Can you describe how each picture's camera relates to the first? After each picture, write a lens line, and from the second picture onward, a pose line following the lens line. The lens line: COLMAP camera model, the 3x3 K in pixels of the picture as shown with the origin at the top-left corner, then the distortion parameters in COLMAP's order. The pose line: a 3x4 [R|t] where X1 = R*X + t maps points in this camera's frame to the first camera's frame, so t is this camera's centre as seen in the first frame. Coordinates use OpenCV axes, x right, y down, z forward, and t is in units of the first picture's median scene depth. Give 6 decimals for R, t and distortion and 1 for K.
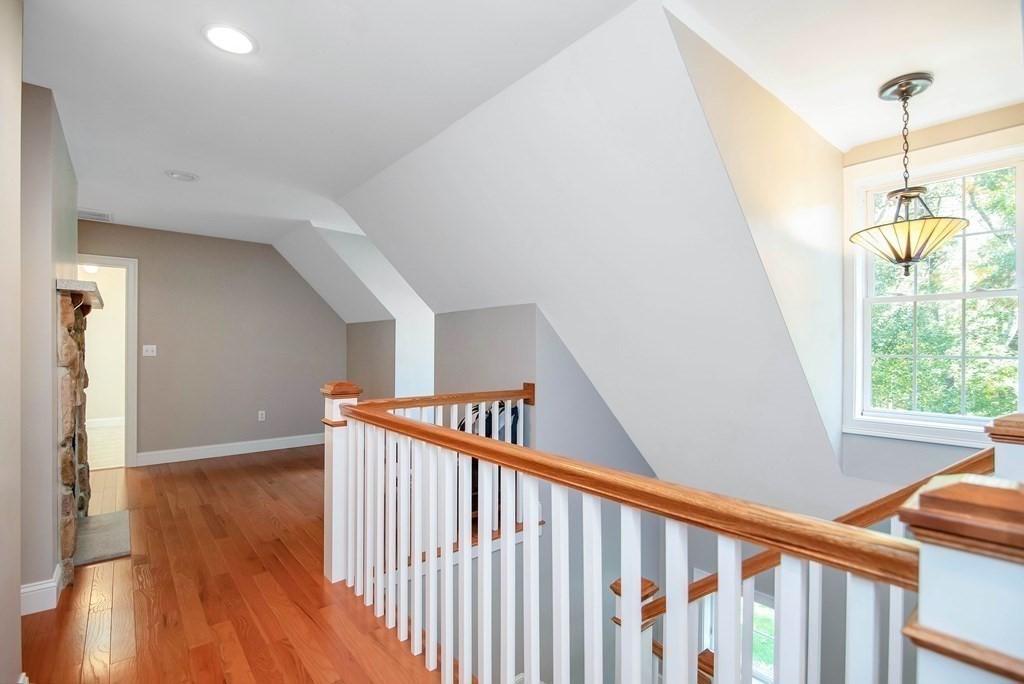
lens RADIAL K [[490.3, 0, 513.5], [0, 490.3, 347.9], [0, 0, 1]] dist [0.000307, 0.000232]
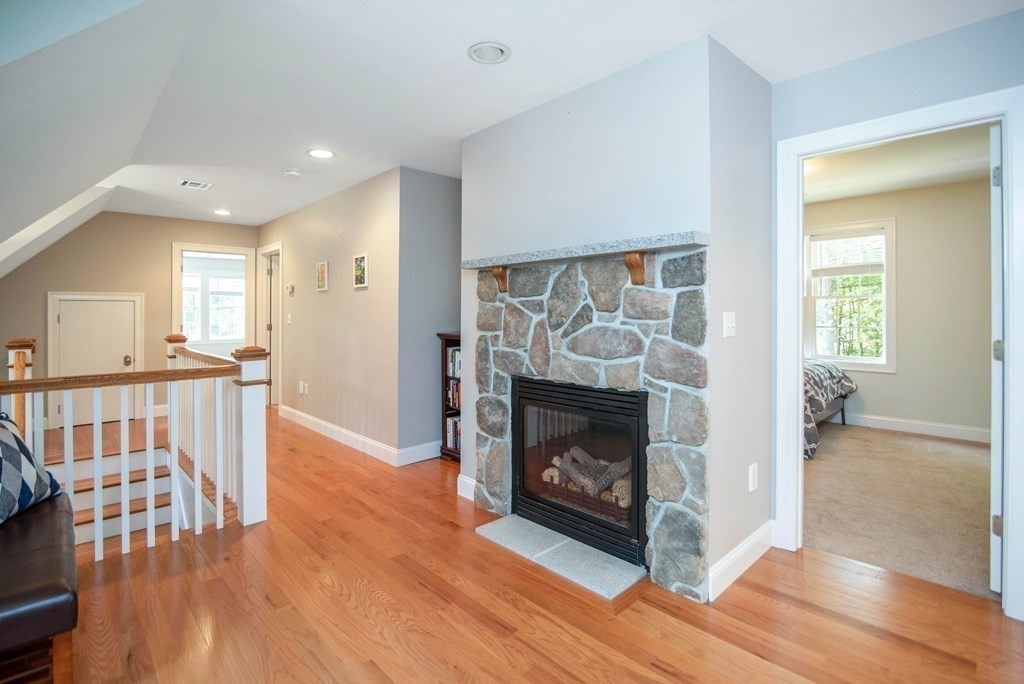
lens RADIAL K [[492.5, 0, 529.3], [0, 492.5, 309.3], [0, 0, 1]] dist [-0.000322, -0.000274]
pose [[-0.994702, 0.002877, -0.102762, -0.734768], [0.003582, 0.999971, -0.006671, -0.009379], [0.102740, -0.007004, -0.994684, 1.844310]]
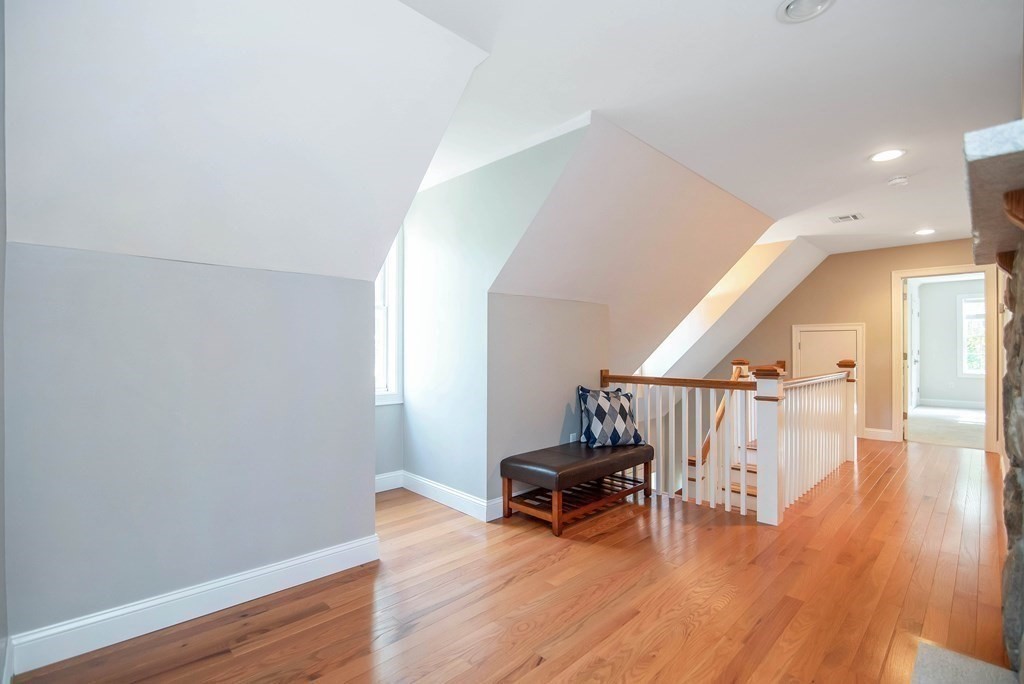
lens RADIAL K [[490.3, 0, 513.5], [0, 490.3, 347.9], [0, 0, 1]] dist [0.000307, 0.000232]
pose [[-0.122211, -0.005699, 0.992488, -1.286279], [-0.003355, 0.999980, 0.005329, 0.008581], [-0.992498, -0.002678, -0.122228, 1.525100]]
